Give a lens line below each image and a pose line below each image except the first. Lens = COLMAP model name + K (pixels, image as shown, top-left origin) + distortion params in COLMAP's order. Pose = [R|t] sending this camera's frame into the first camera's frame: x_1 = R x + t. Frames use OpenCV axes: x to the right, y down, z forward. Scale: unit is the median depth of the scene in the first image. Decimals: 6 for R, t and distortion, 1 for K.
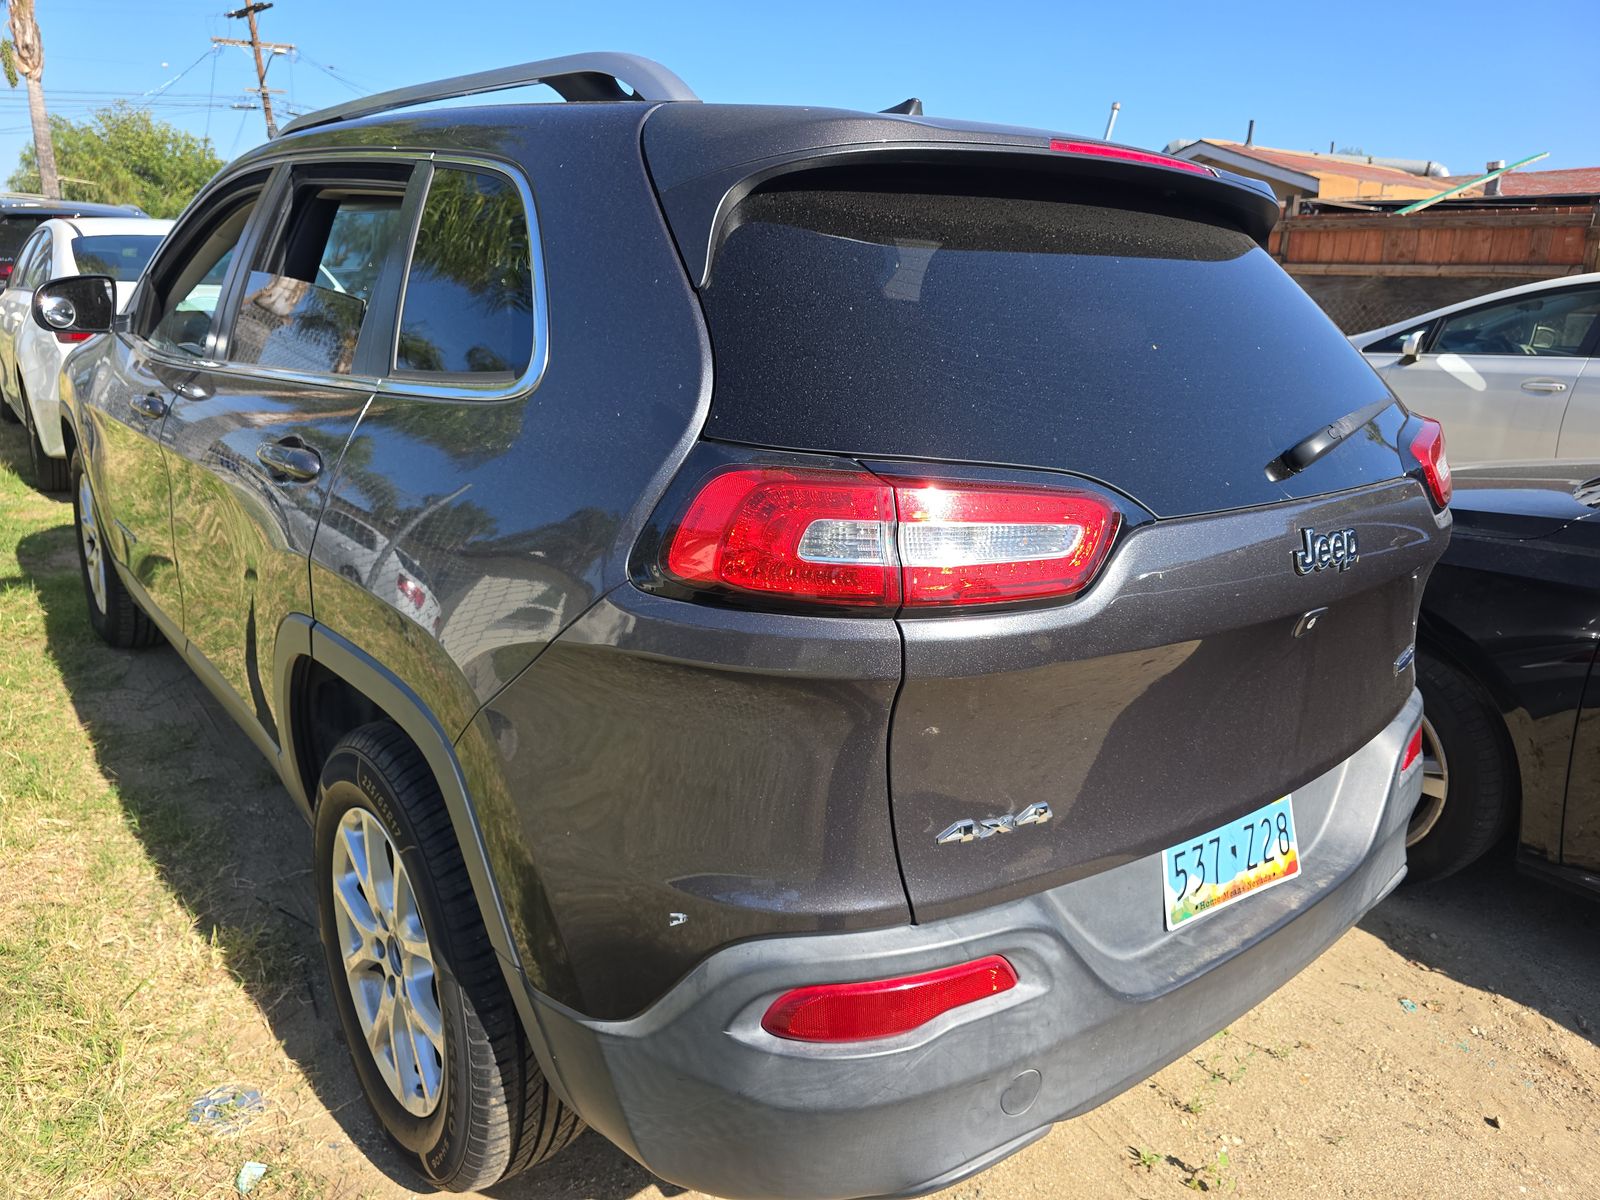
lens RADIAL K [[1089.1, 0, 808.6], [0, 1089.1, 599.6], [0, 0, 1]] dist [0.024315, -0.012338]
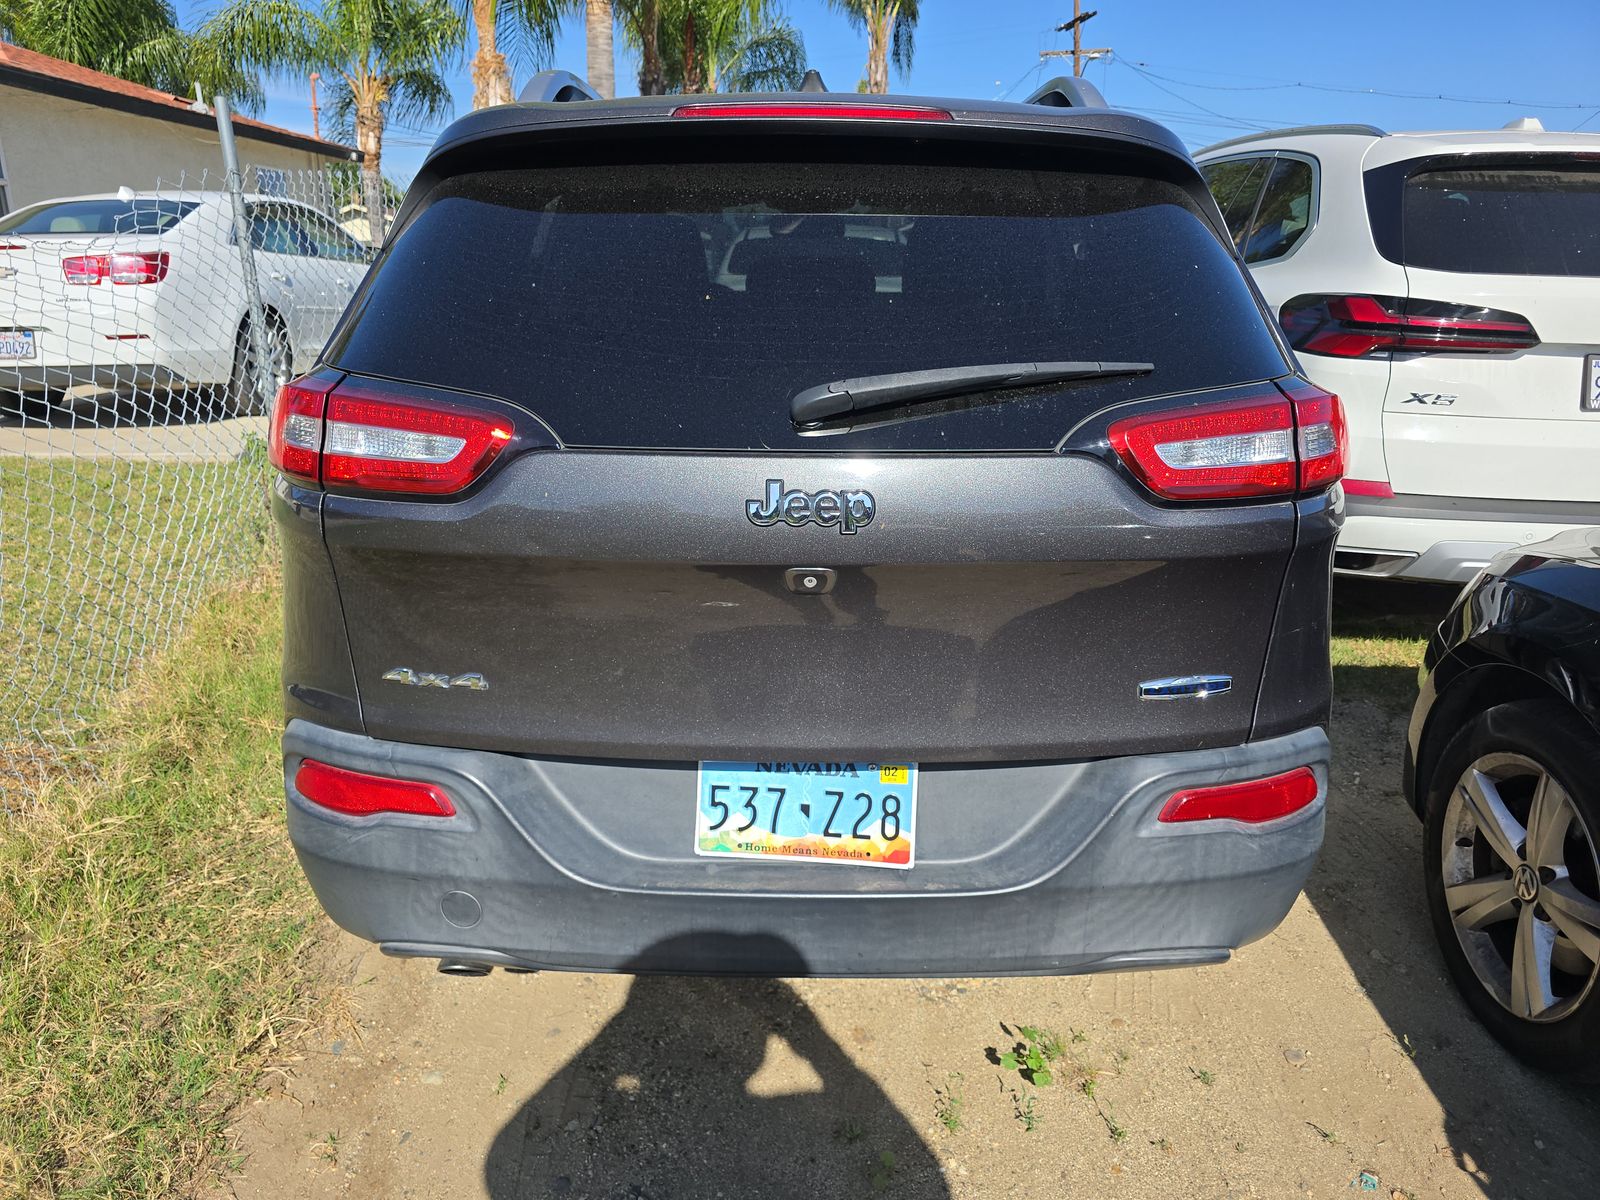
lens RADIAL K [[1089.1, 0, 812.3], [0, 1089.1, 598.4], [0, 0, 1]] dist [0.024315, -0.012338]
pose [[0.780542, 0.163876, -0.603240, 1.133851], [-0.158410, 0.985379, 0.062719, -0.027352], [0.604699, 0.046605, 0.795090, 0.243349]]
